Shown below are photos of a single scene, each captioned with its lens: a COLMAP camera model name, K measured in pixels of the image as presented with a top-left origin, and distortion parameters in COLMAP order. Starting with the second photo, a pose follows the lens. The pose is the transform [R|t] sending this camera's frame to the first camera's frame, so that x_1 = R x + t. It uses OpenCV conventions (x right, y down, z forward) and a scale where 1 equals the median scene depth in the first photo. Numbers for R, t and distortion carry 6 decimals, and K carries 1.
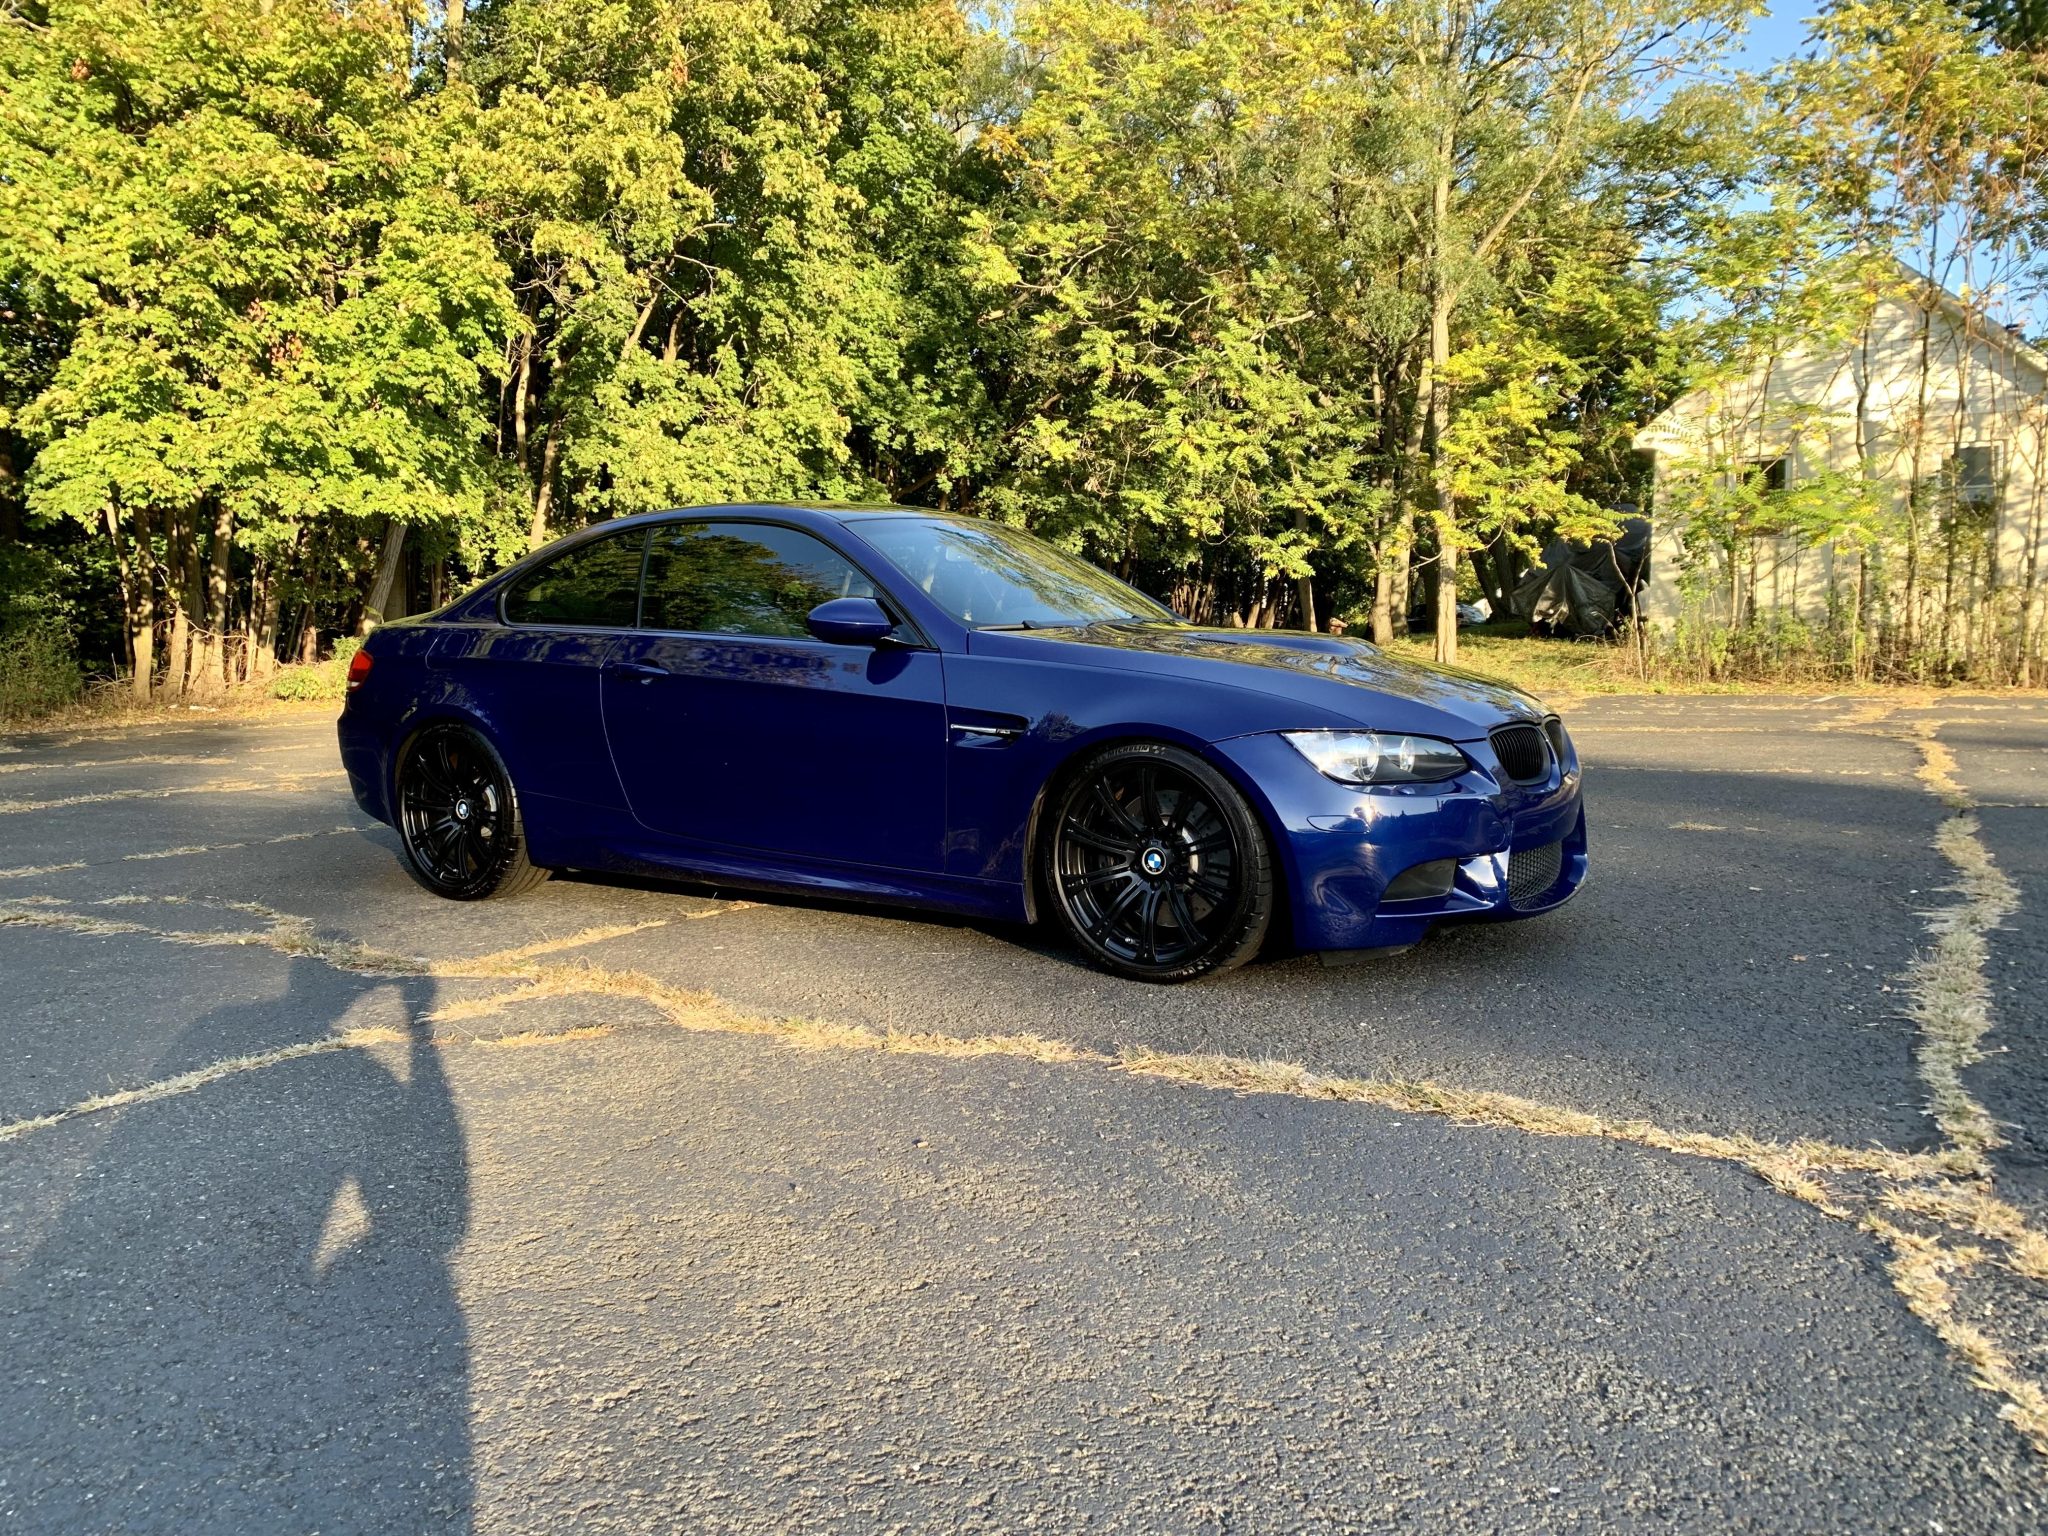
lens RADIAL K [[1662.7, 0, 1111.8], [0, 1662.7, 754.5], [0, 0, 1]] dist [-0.006723, -0.011165]
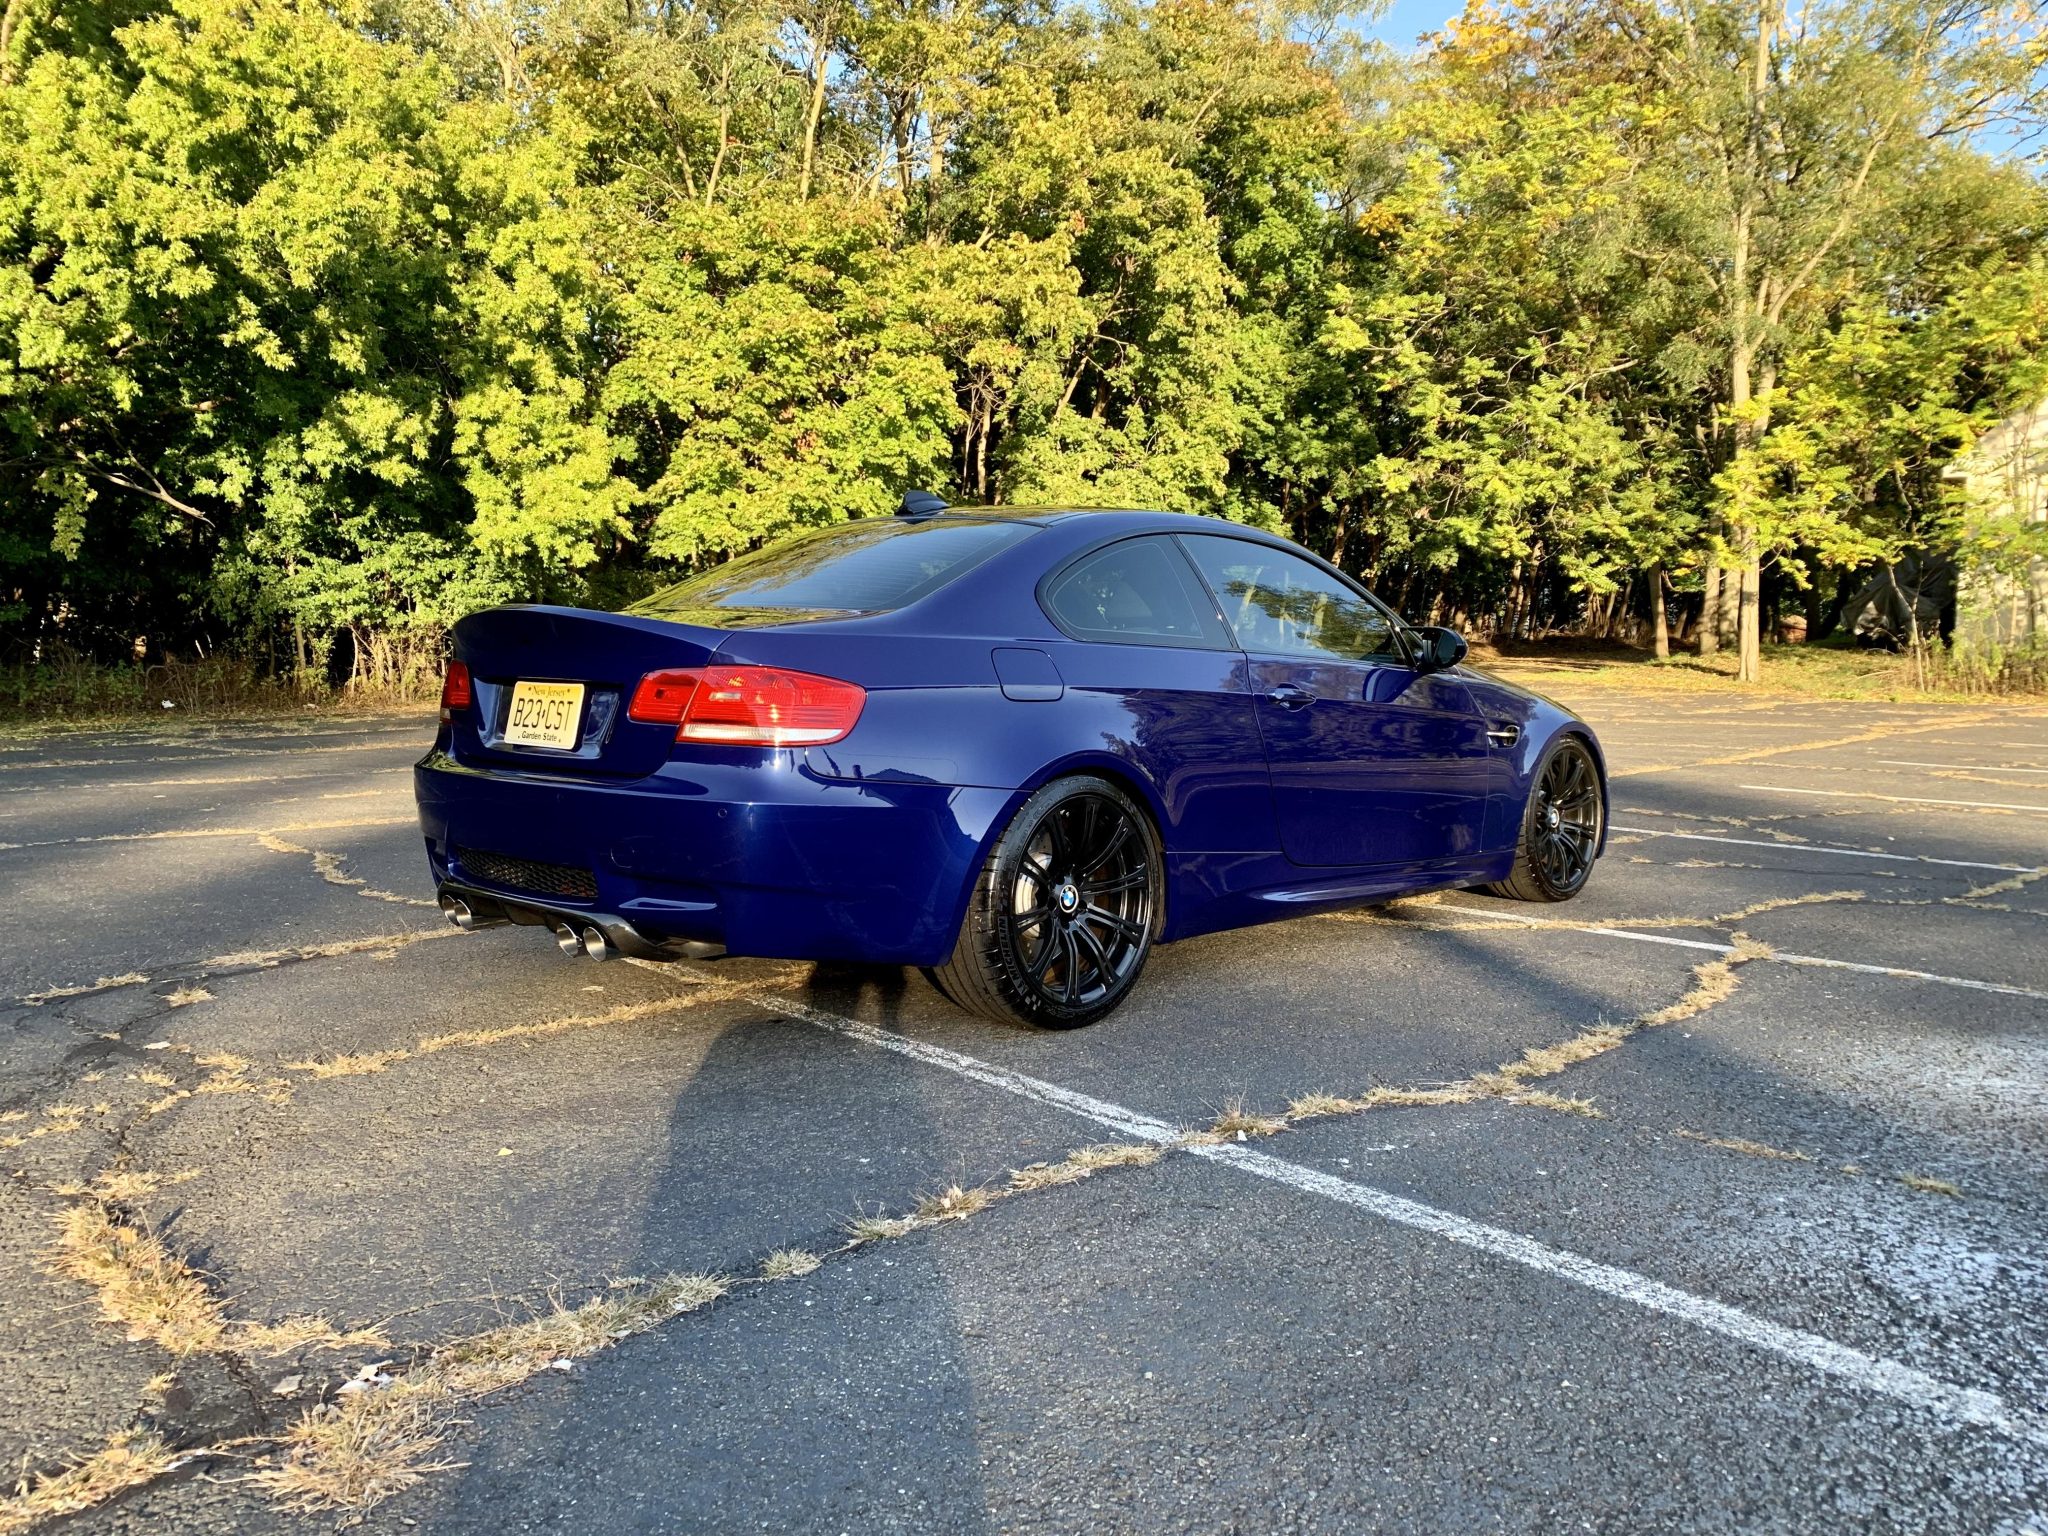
lens RADIAL K [[1632.4, 0, 1041.9], [0, 1632.4, 727.4], [0, 0, 1]] dist [0.004378, 0.032003]
pose [[0.948736, 0.030621, -0.314584, 0.140611], [-0.035372, 0.999330, -0.009404, 0.013572], [0.314086, 0.020049, 0.949183, -0.261961]]
